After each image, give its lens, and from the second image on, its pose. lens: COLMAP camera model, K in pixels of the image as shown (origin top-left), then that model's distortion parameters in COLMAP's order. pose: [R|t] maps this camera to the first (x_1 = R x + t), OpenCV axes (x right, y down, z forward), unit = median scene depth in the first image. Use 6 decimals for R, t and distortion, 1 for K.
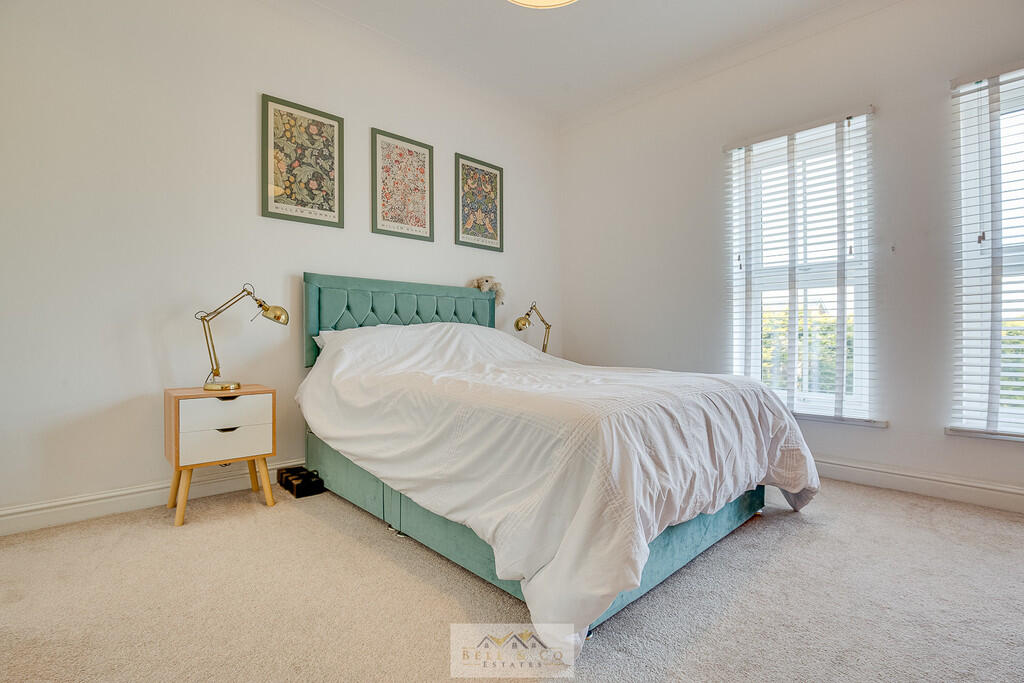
lens RADIAL K [[475.9, 0, 512.0], [0, 475.9, 341.5], [0, 0, 1]] dist [-0.000126, -0.000153]
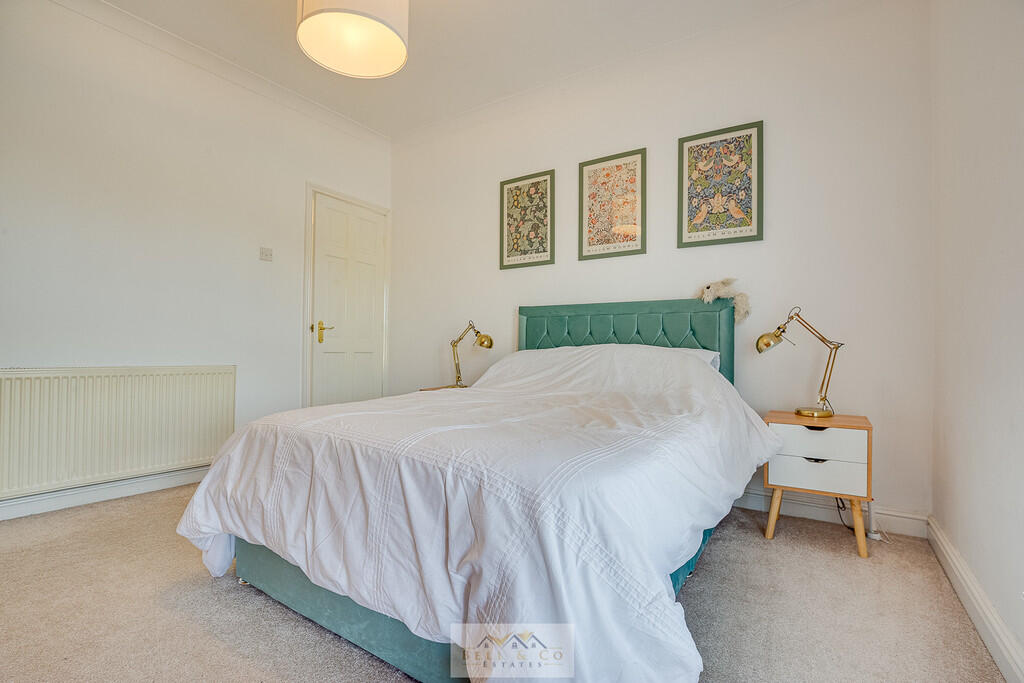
lens RADIAL K [[490.4, 0, 511.3], [0, 490.4, 356.4], [0, 0, 1]] dist [-0.001494, -0.000347]
pose [[0.233067, -0.000011, -0.972461, 0.735118], [-0.027759, 0.999592, -0.006665, -0.002672], [0.972064, 0.028547, 0.232972, 0.596708]]
